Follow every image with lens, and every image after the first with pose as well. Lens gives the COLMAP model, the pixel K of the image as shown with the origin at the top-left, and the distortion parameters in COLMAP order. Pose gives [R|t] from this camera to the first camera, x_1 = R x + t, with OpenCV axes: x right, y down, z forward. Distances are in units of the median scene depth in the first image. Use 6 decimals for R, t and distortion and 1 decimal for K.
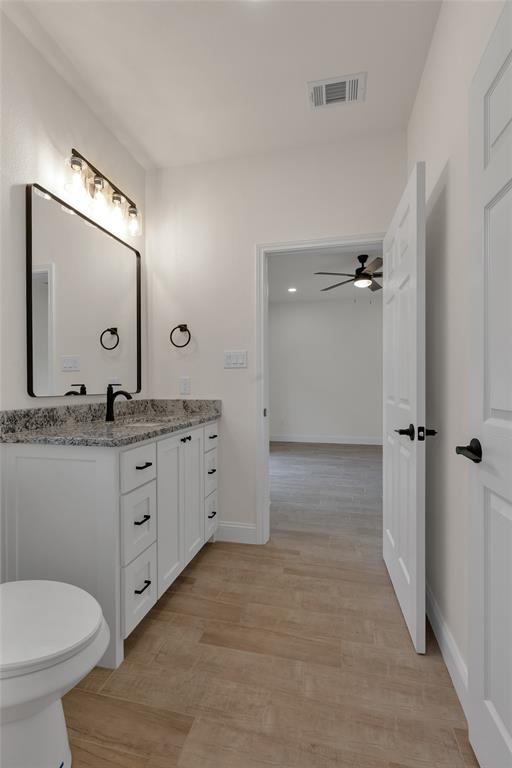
lens RADIAL K [[333.4, 0, 256.0], [0, 333.4, 384.0], [0, 0, 1]] dist [-0.047769, 0.000168]
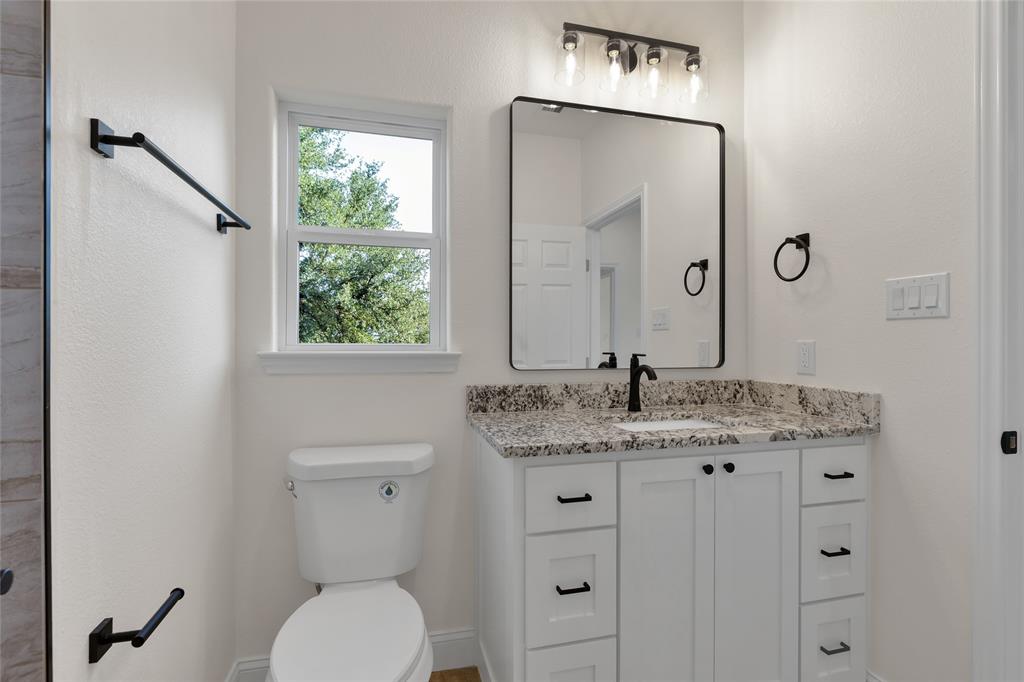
lens RADIAL K [[462.6, 0, 522.2], [0, 462.6, 344.1], [0, 0, 1]] dist [-0.003642, -0.000472]
pose [[0.460669, 0.005999, -0.887552, 0.258031], [-0.001544, 0.999981, 0.005958, -0.024000], [0.887571, -0.001375, 0.460669, 0.391649]]
